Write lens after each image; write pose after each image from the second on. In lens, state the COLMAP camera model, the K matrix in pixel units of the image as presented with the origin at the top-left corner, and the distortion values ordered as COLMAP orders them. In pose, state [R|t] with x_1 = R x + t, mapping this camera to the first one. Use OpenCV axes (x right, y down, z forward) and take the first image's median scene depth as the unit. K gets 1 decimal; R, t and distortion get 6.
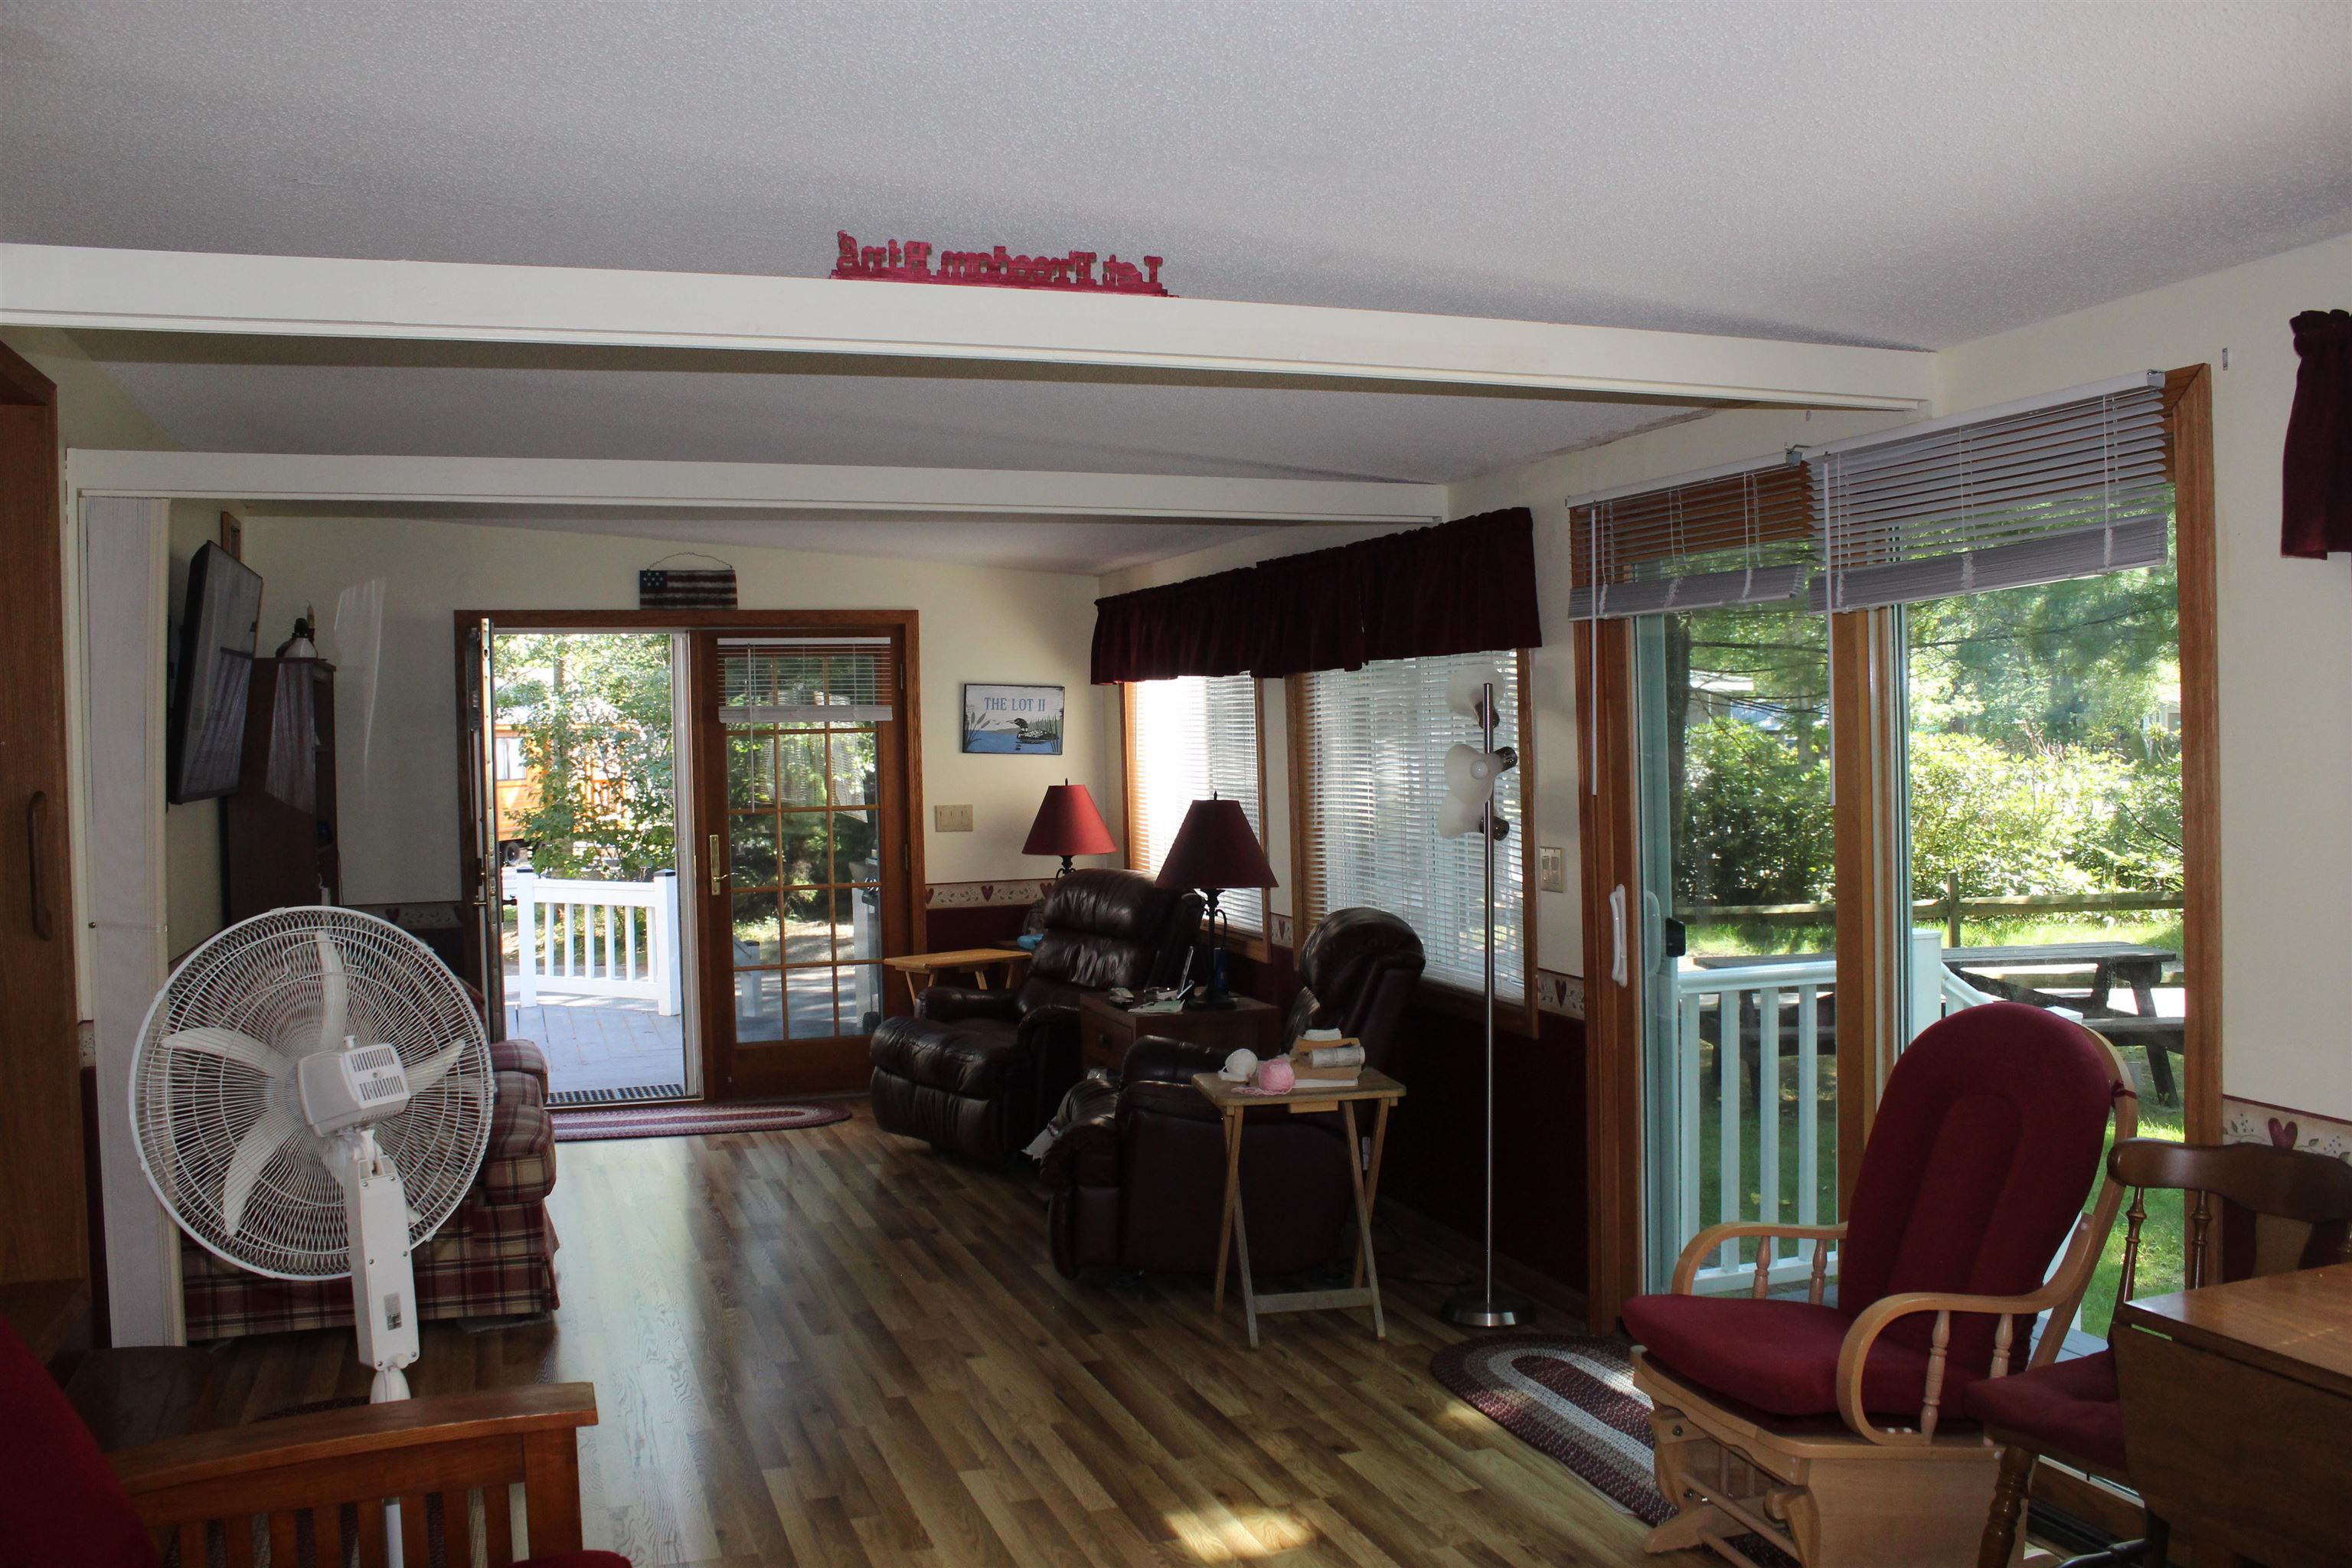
lens RADIAL K [[1970.2, 0, 1186.4], [0, 1970.2, 778.1], [0, 0, 1]] dist [-0.149159, 0.119019]
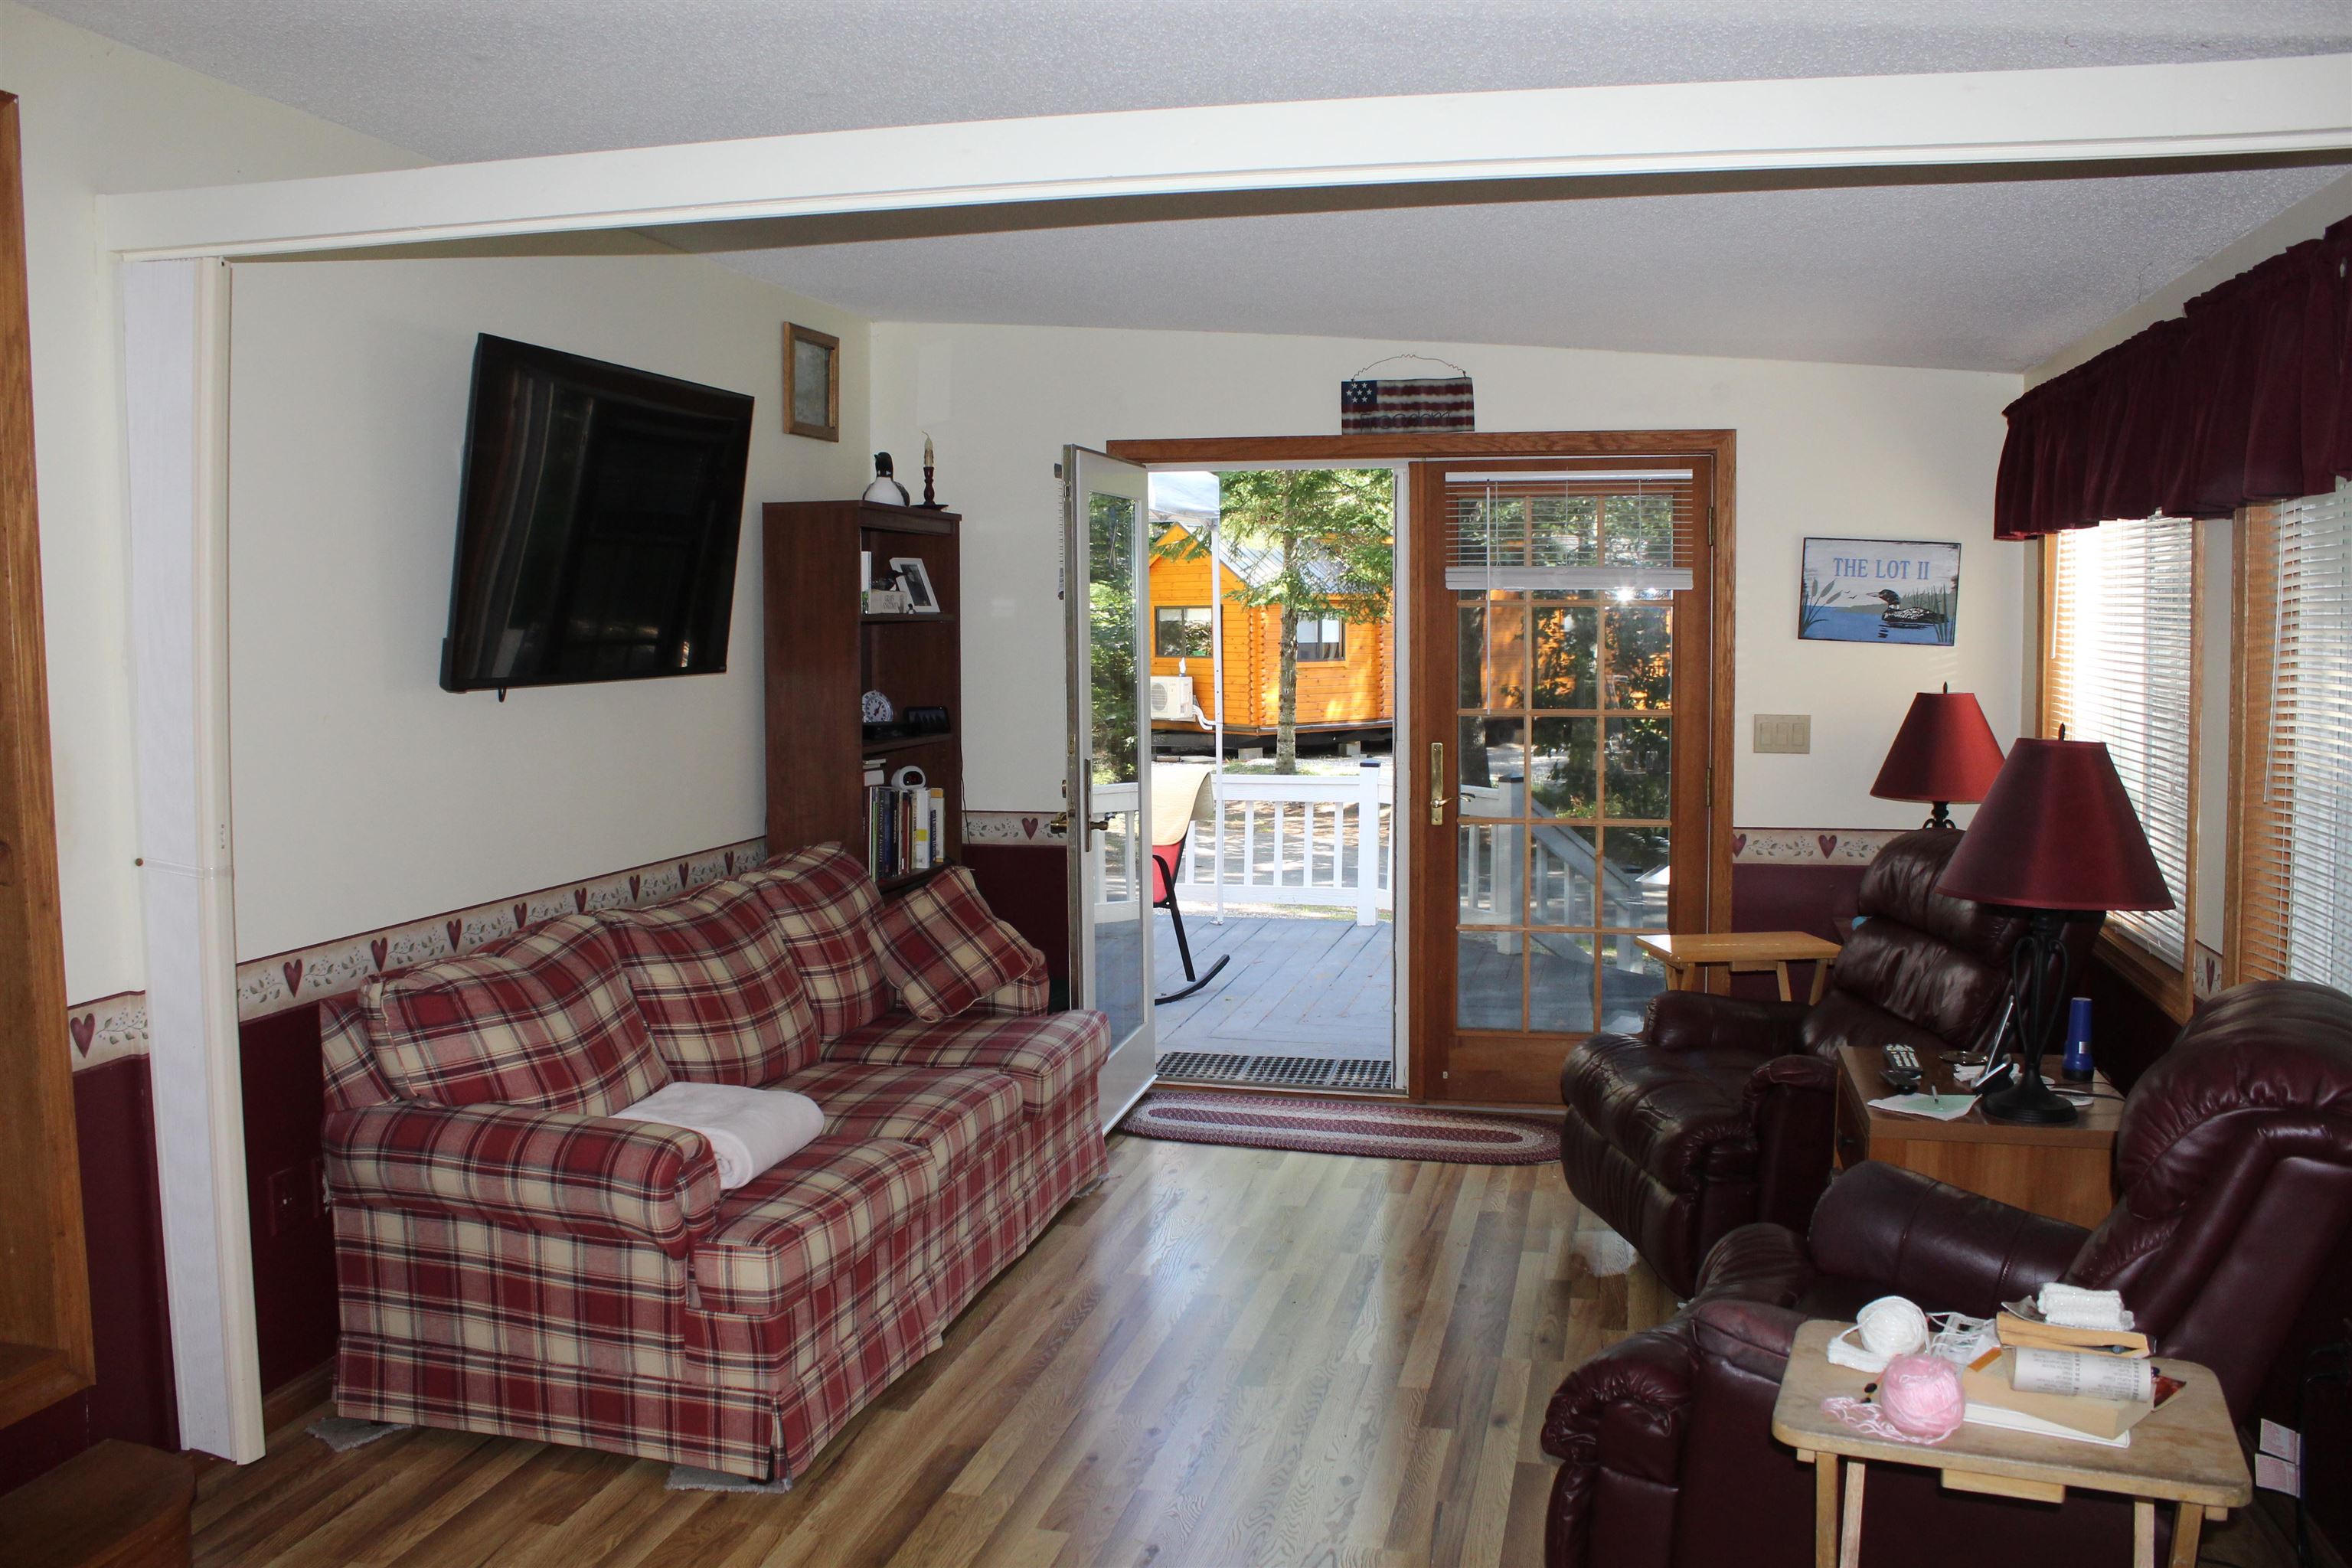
lens RADIAL K [[1970.2, 0, 1165.8], [0, 1970.2, 795.4], [0, 0, 1]] dist [-0.149159, 0.119019]
pose [[0.835000, 0.063557, -0.546567, 0.076956], [-0.023654, 0.996535, 0.079744, -0.007628], [0.549742, -0.053657, 0.833610, 0.328796]]
